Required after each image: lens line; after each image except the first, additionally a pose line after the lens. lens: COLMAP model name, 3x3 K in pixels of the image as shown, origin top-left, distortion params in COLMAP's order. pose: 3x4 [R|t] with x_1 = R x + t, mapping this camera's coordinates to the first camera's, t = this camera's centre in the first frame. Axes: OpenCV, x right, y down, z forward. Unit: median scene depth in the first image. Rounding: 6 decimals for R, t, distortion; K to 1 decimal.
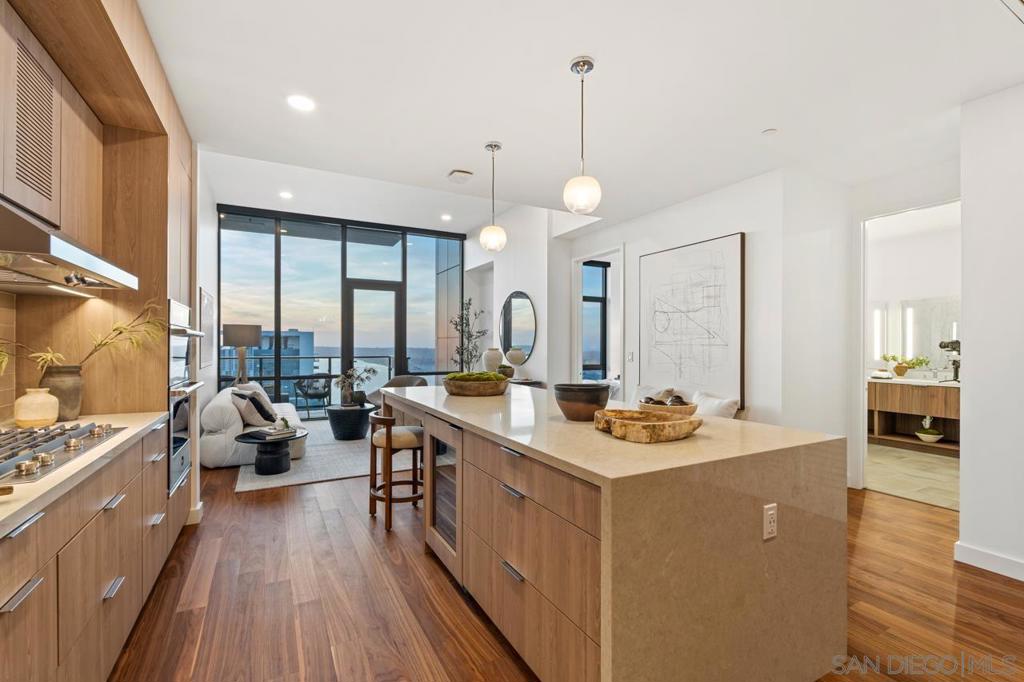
lens RADIAL K [[454.5, 0, 510.7], [0, 454.5, 346.2], [0, 0, 1]] dist [-0.002621, -0.000181]
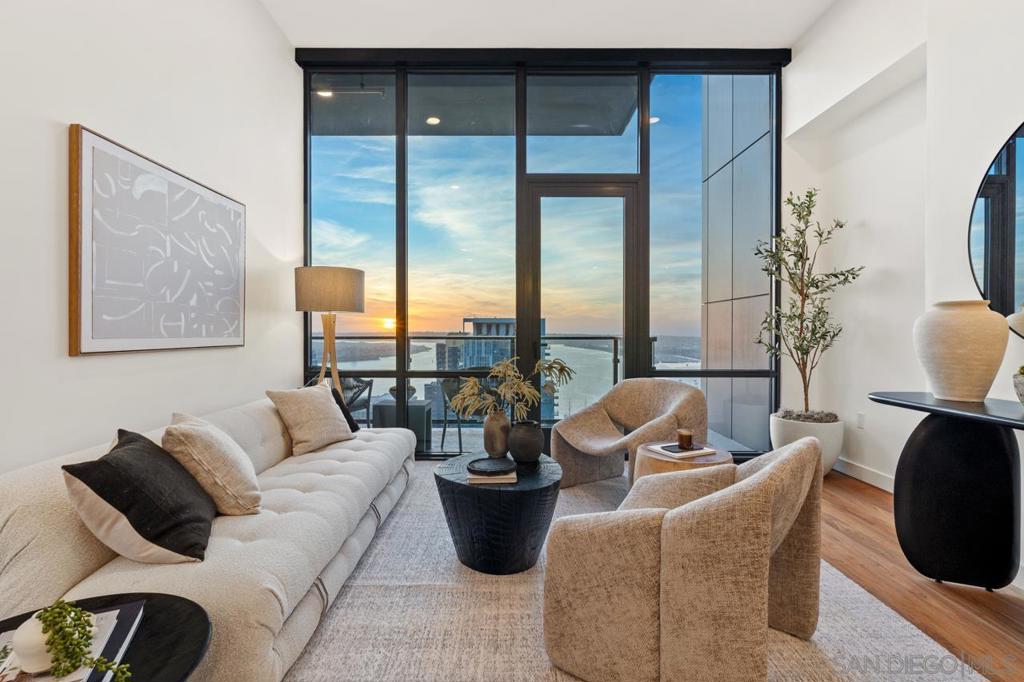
lens RADIAL K [[487.4, 0, 510.0], [0, 487.4, 334.9], [0, 0, 1]] dist [-0.002754, -0.000221]
pose [[0.884662, 0.000493, -0.466232, -0.320417], [0.000876, 0.999996, 0.002720, 0.054003], [0.466232, -0.002814, 0.884658, 1.284975]]
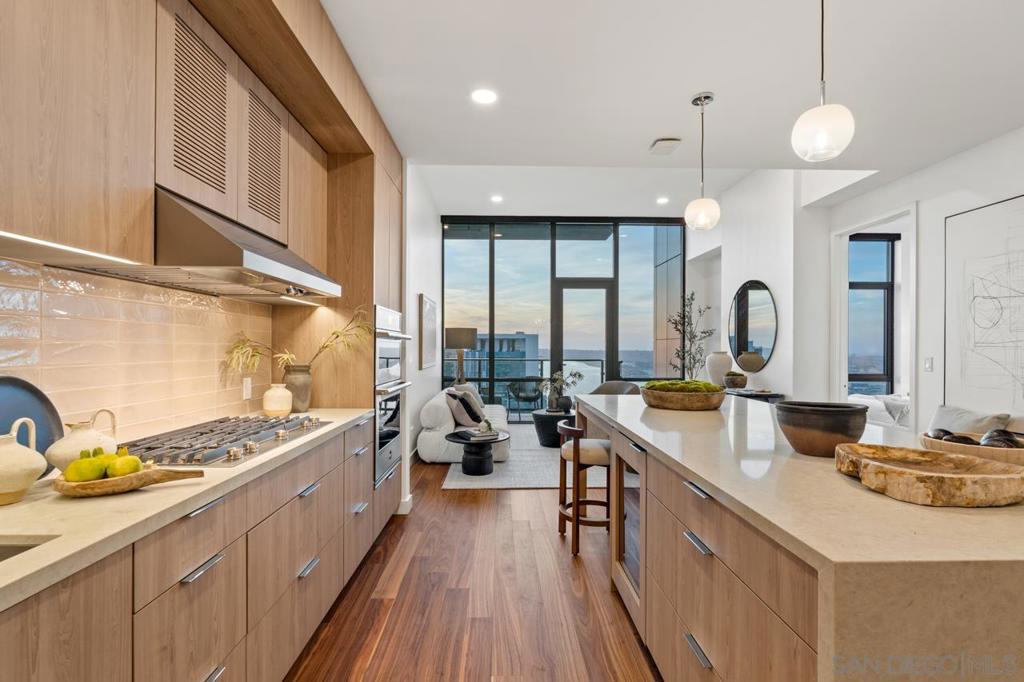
lens RADIAL K [[490.8, 0, 511.6], [0, 490.8, 348.3], [0, 0, 1]] dist [-0.002299, -0.000218]
pose [[0.893874, 0.000988, -0.448318, 0.049054], [-0.001440, 0.999999, -0.000668, 0.000060], [0.448316, 0.001243, 0.893874, 0.078225]]
